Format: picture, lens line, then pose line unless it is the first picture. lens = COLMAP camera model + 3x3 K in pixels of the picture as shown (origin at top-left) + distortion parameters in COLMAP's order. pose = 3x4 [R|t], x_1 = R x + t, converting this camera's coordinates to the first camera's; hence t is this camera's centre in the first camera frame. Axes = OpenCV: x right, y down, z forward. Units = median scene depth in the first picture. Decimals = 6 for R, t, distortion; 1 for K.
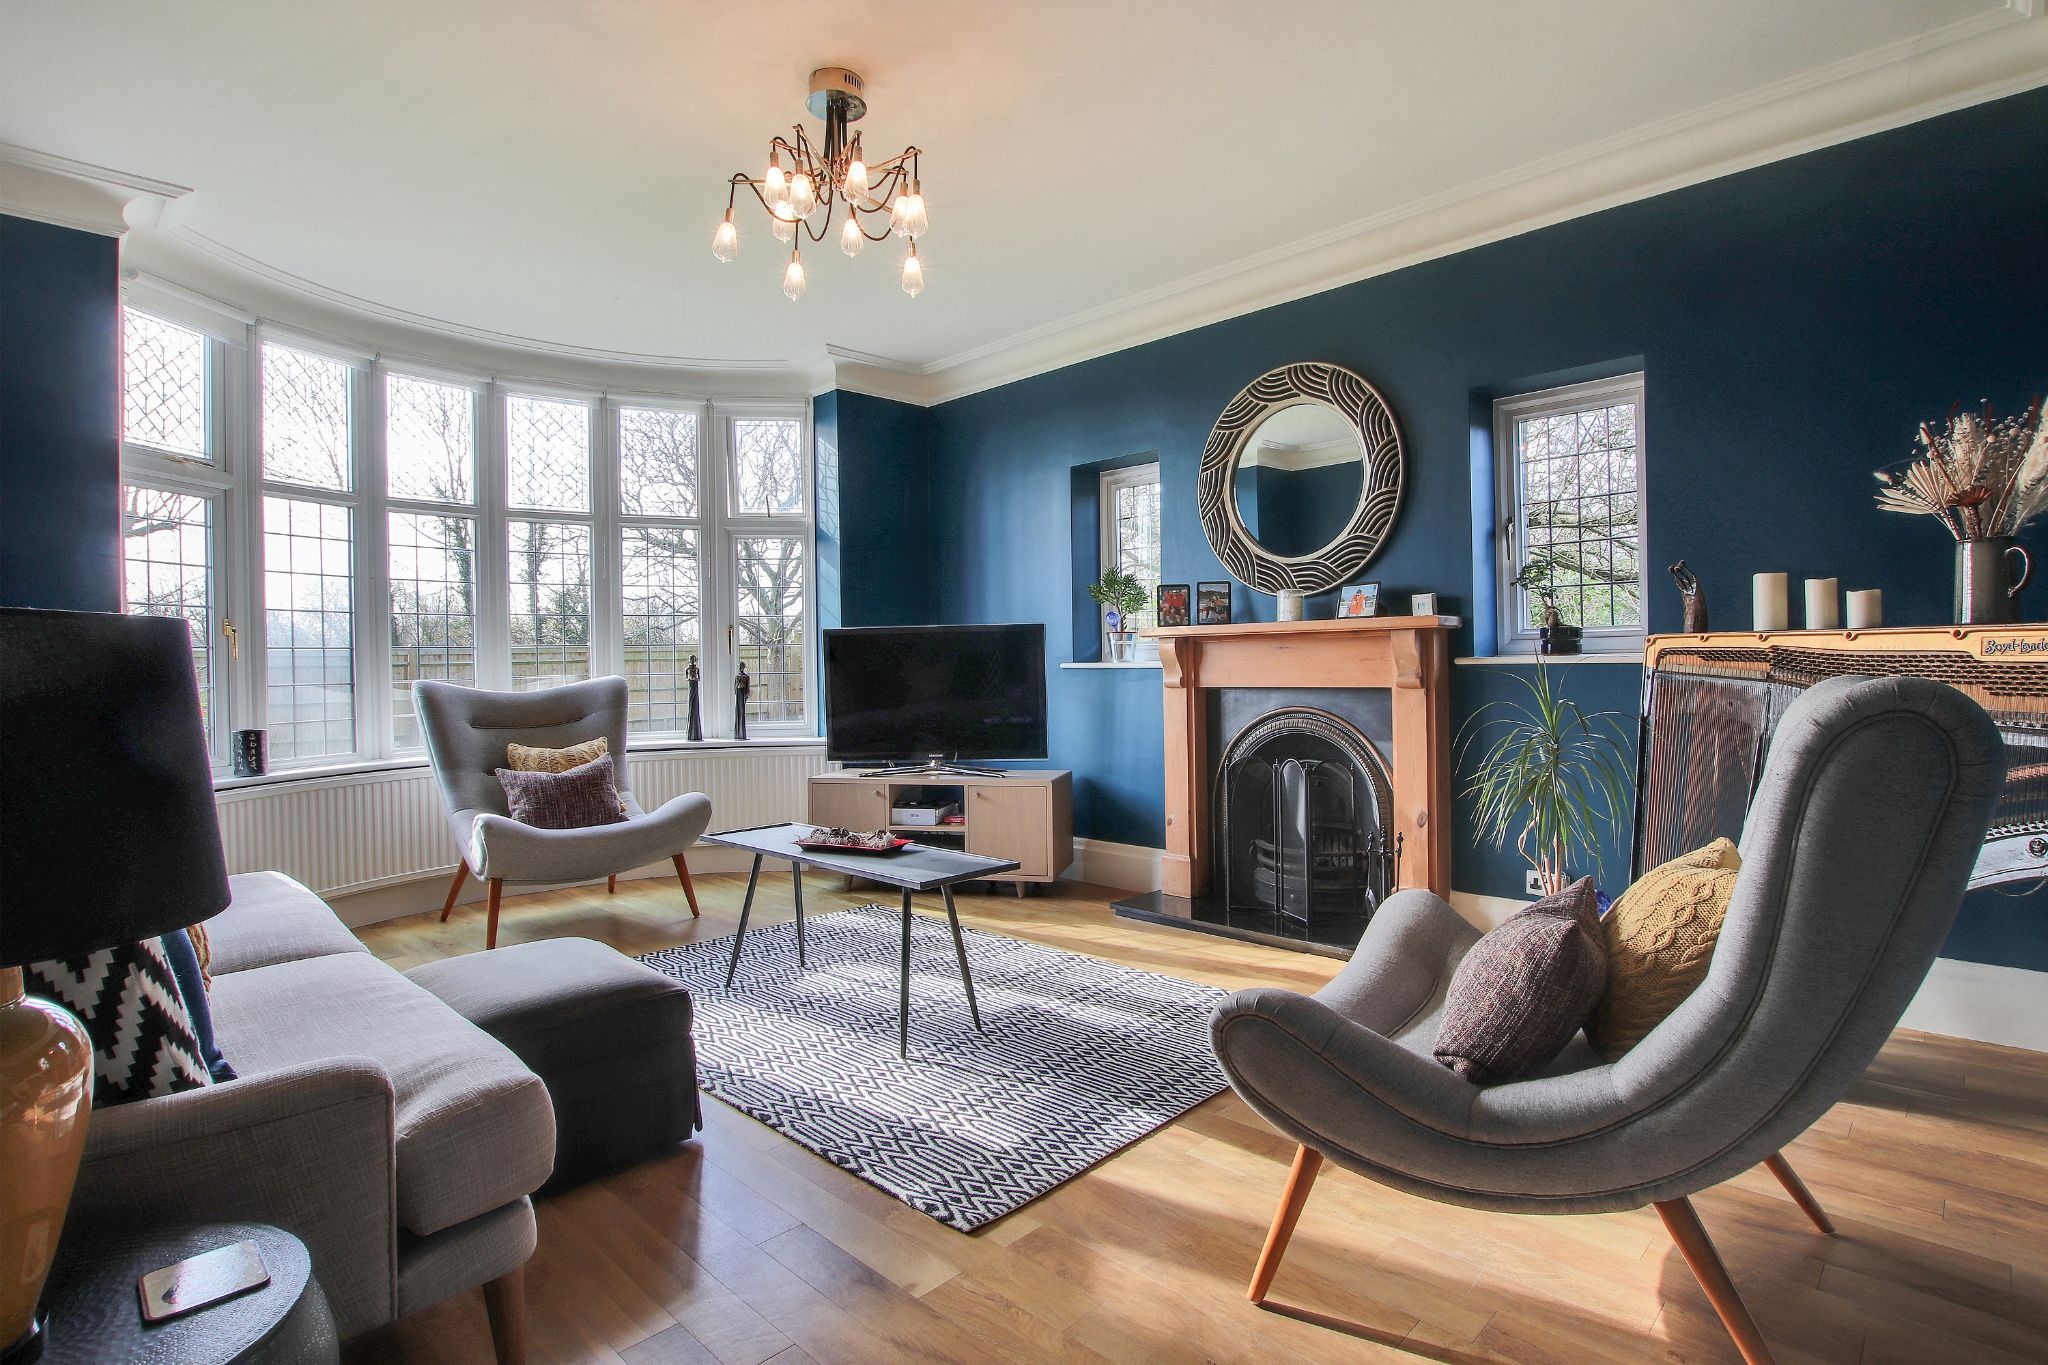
lens RADIAL K [[1075.4, 0, 1023.2], [0, 1075.4, 670.4], [0, 0, 1]] dist [-0.017930, -0.000507]
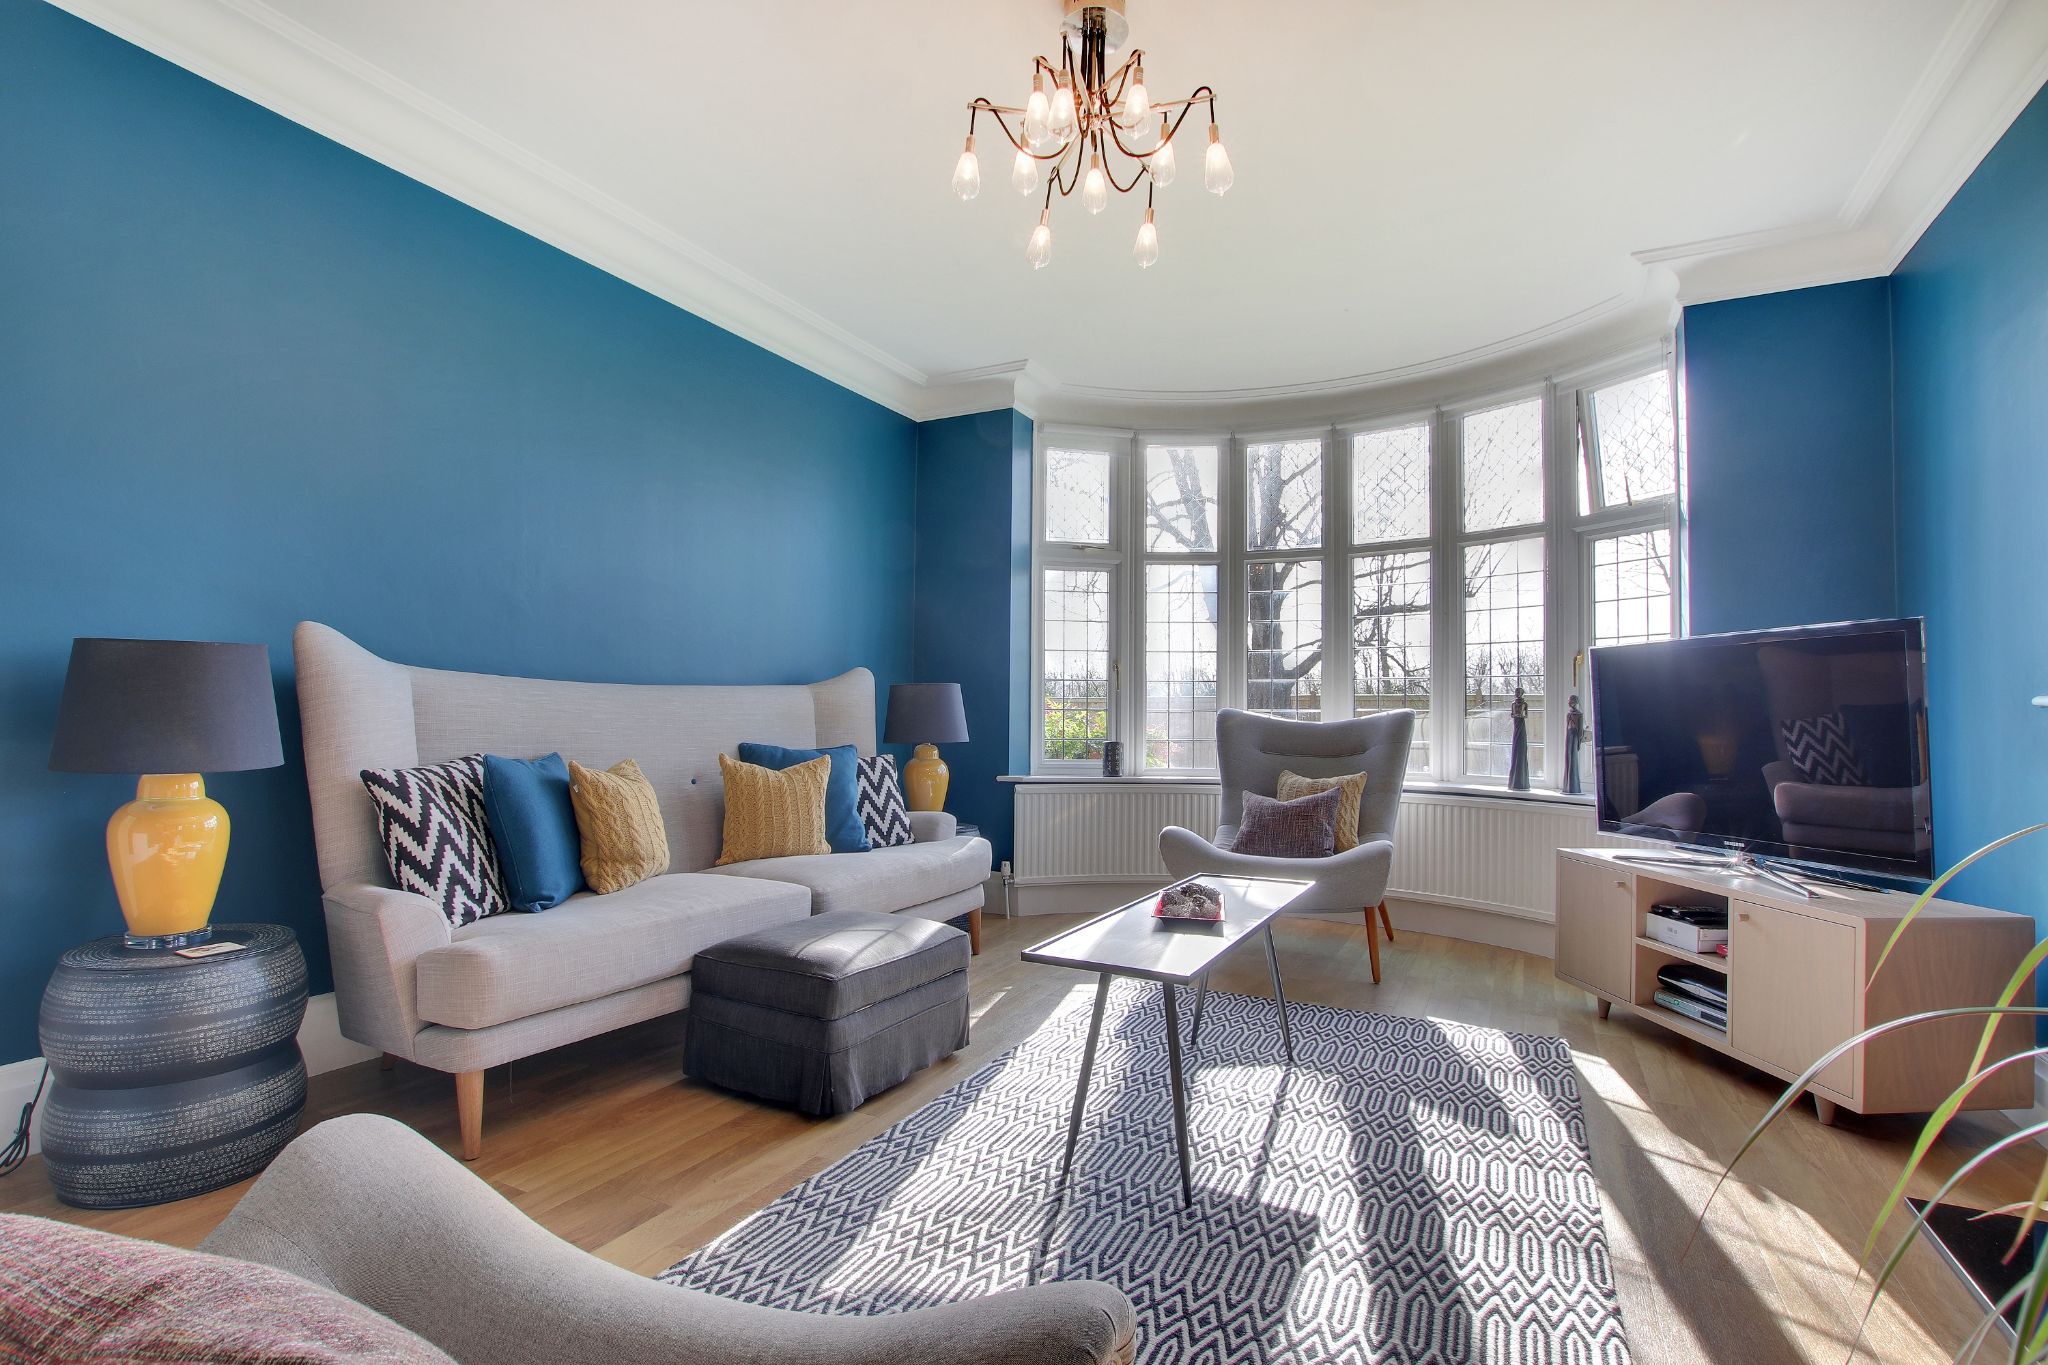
lens RADIAL K [[1001.2, 0, 1026.6], [0, 1001.2, 680.0], [0, 0, 1]] dist [-0.021254, 0.001110]
pose [[0.294119, -0.004873, -0.955756, 0.485477], [-0.015053, 0.999839, -0.009730, -0.009898], [0.955650, 0.017248, 0.293999, 0.587560]]
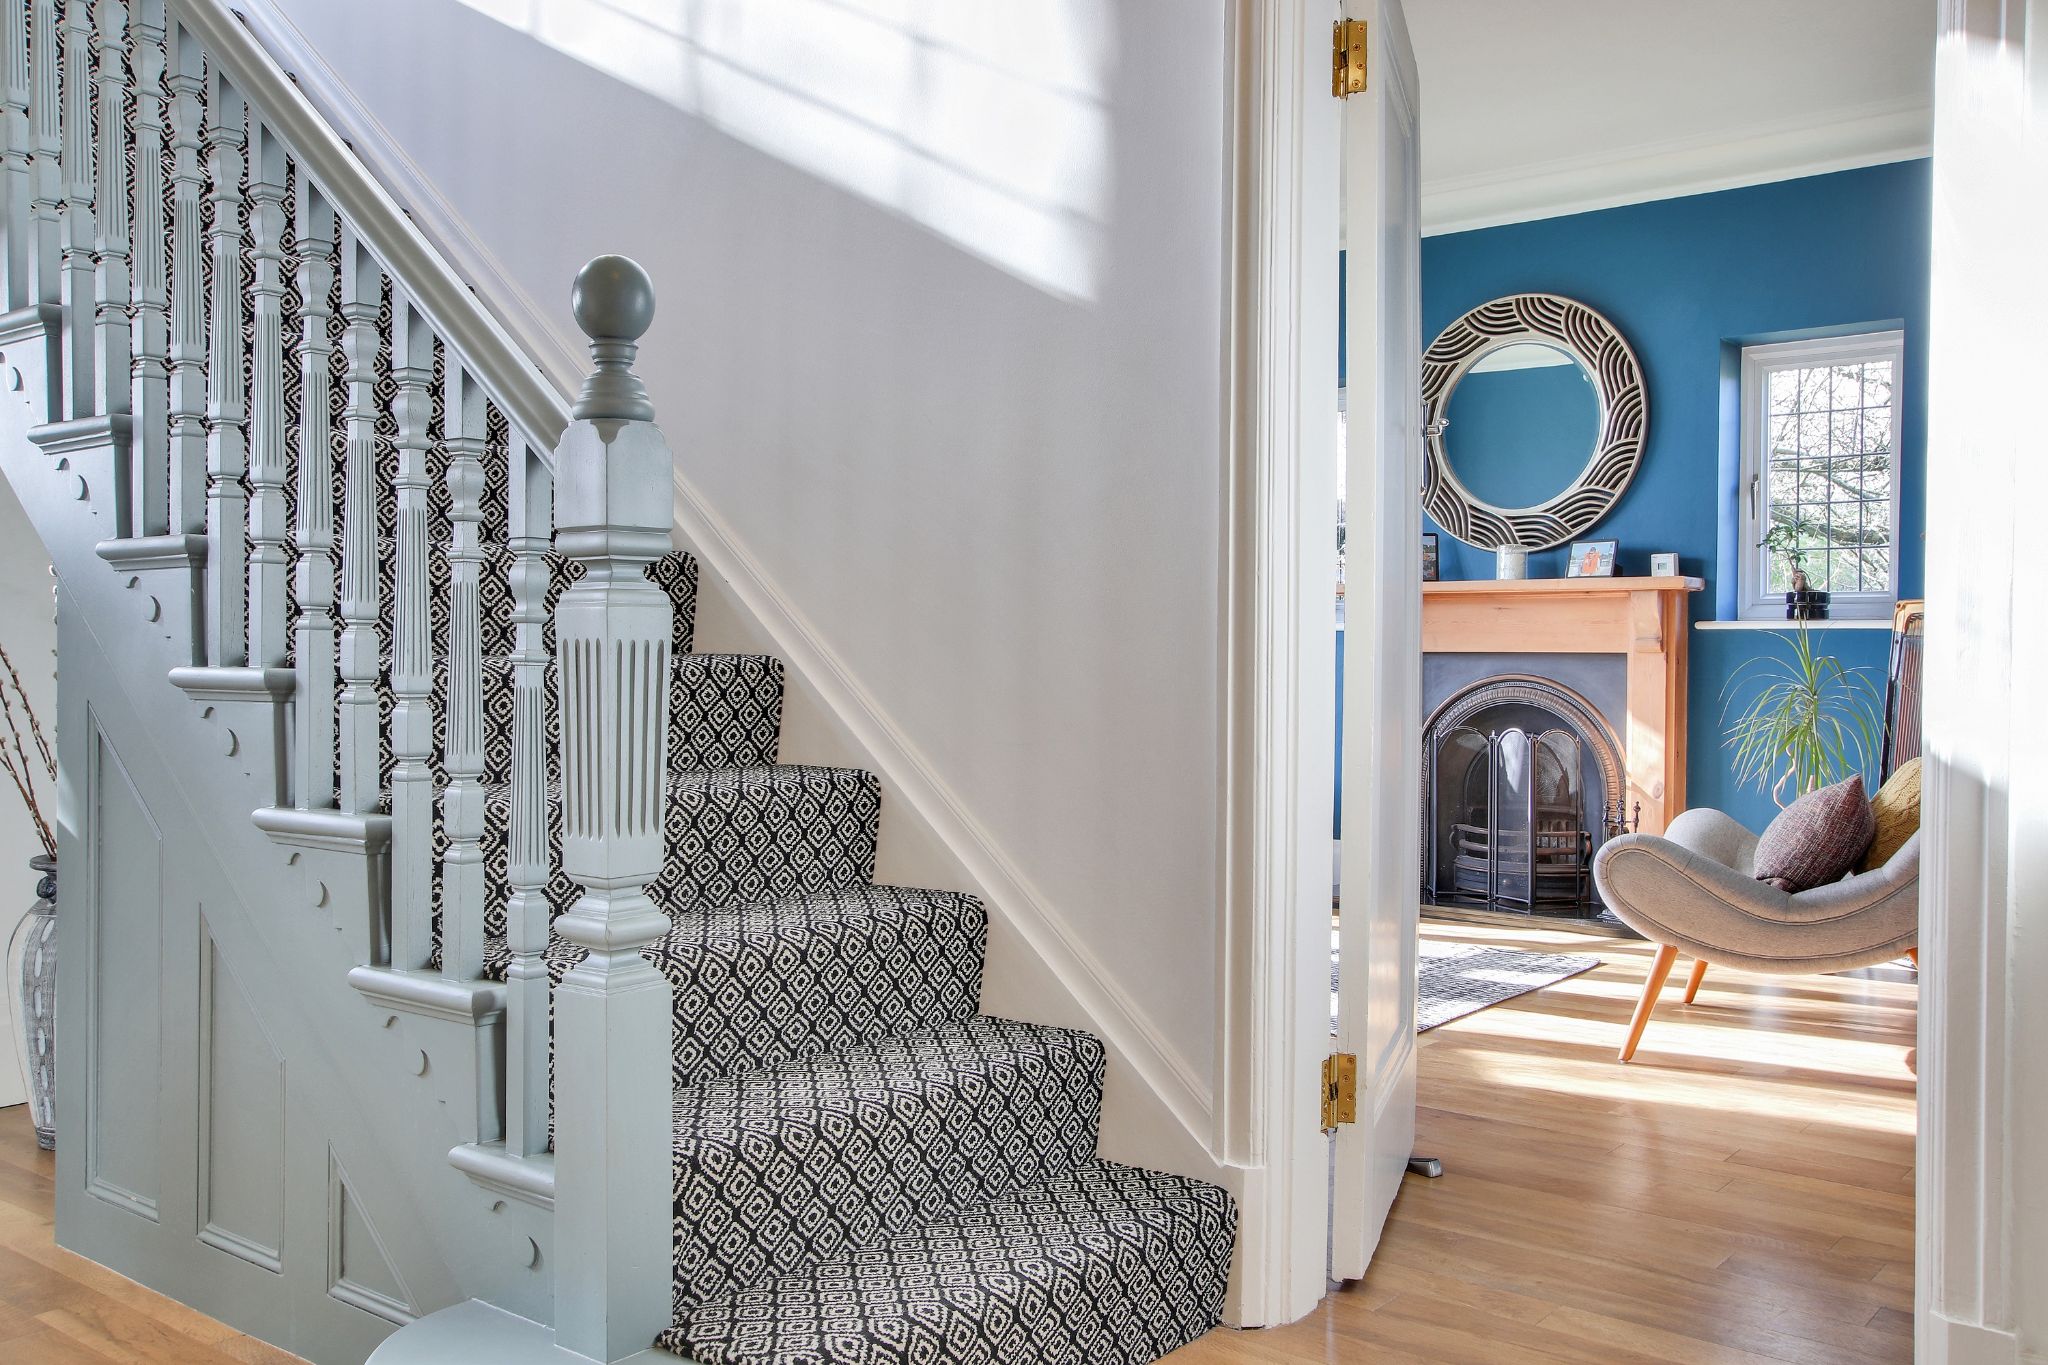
lens RADIAL K [[1795.1, 0, 1023.3], [0, 1795.1, 684.8], [0, 0, 1]] dist [0.053541, -0.004329]
pose [[0.995550, 0.020815, 0.091904, -0.320141], [-0.022224, 0.999650, 0.014326, 0.032527], [-0.091574, -0.016305, 0.995665, -0.515908]]
